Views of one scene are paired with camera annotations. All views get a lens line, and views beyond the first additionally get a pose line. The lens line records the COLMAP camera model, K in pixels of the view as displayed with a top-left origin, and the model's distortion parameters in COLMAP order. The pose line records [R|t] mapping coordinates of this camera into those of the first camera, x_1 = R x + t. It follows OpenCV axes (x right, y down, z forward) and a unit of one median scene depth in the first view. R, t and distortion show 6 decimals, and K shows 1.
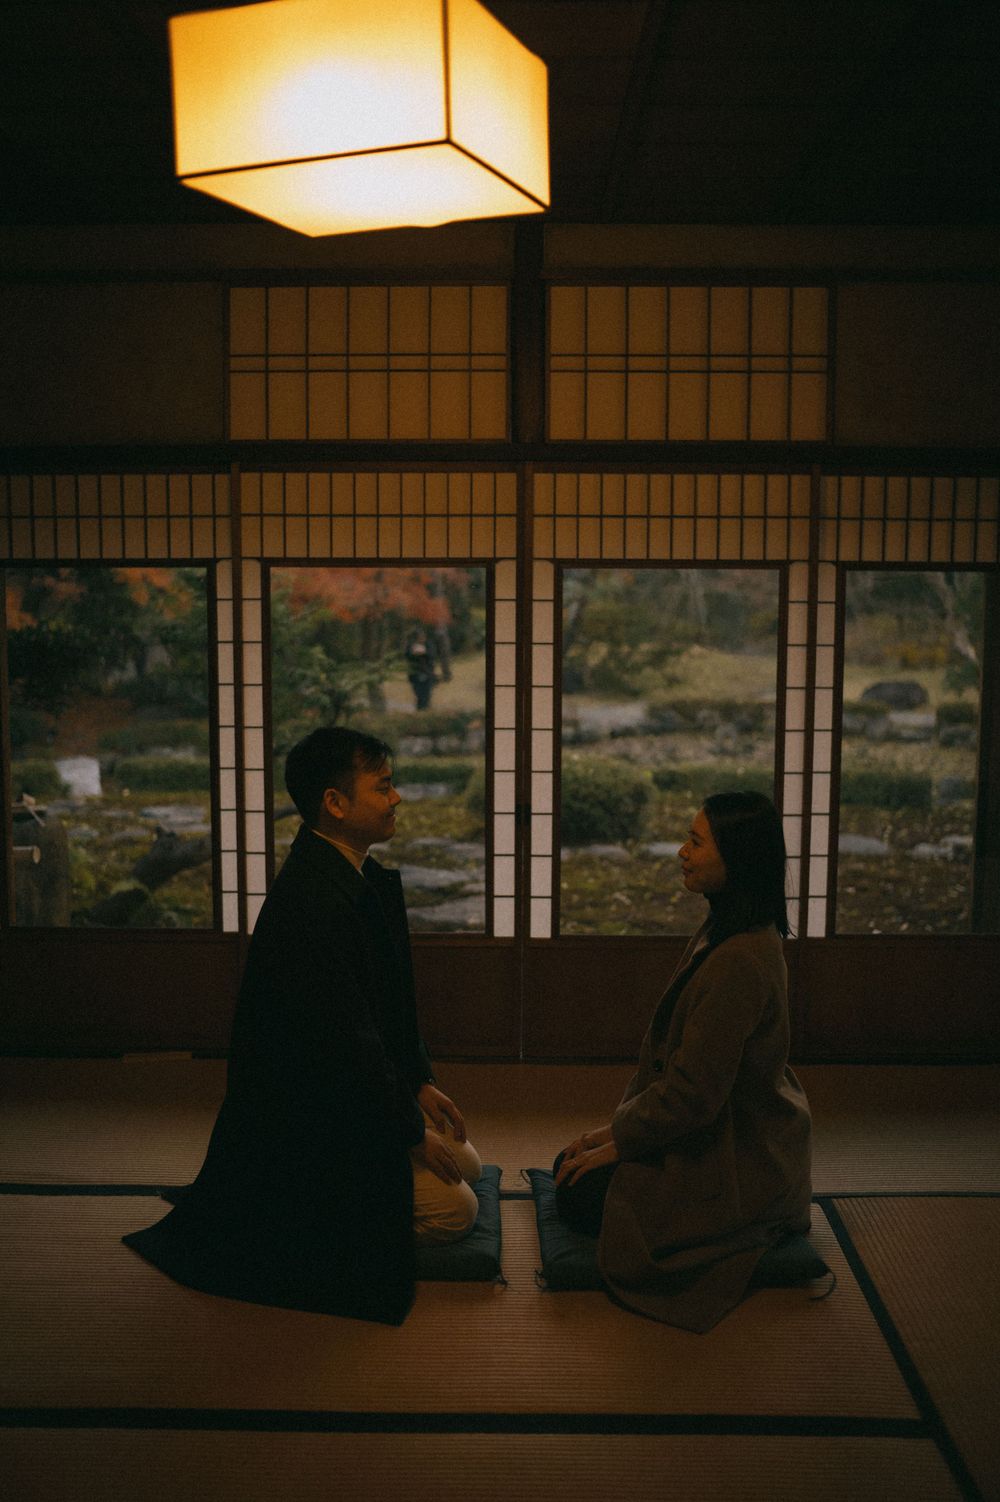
lens RADIAL K [[1518.7, 0, 500.0], [0, 1518.7, 751.0], [0, 0, 1]] dist [-0.119380, 0.225902]
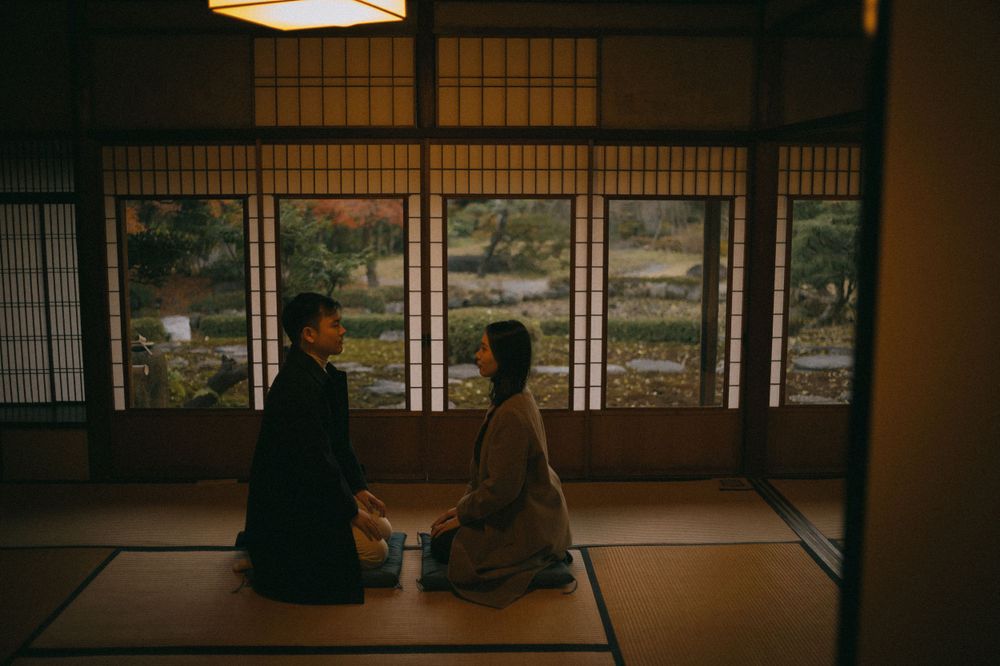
lens RADIAL K [[1011.1, 0, 500.0], [0, 1011.1, 333.0], [0, 0, 1]] dist [-0.119380, 0.225902]
pose [[0.999260, -0.006739, 0.037861, 0.056678], [0.005946, 0.999762, 0.020995, 0.009443], [-0.037994, -0.020755, 0.999062, -0.166197]]
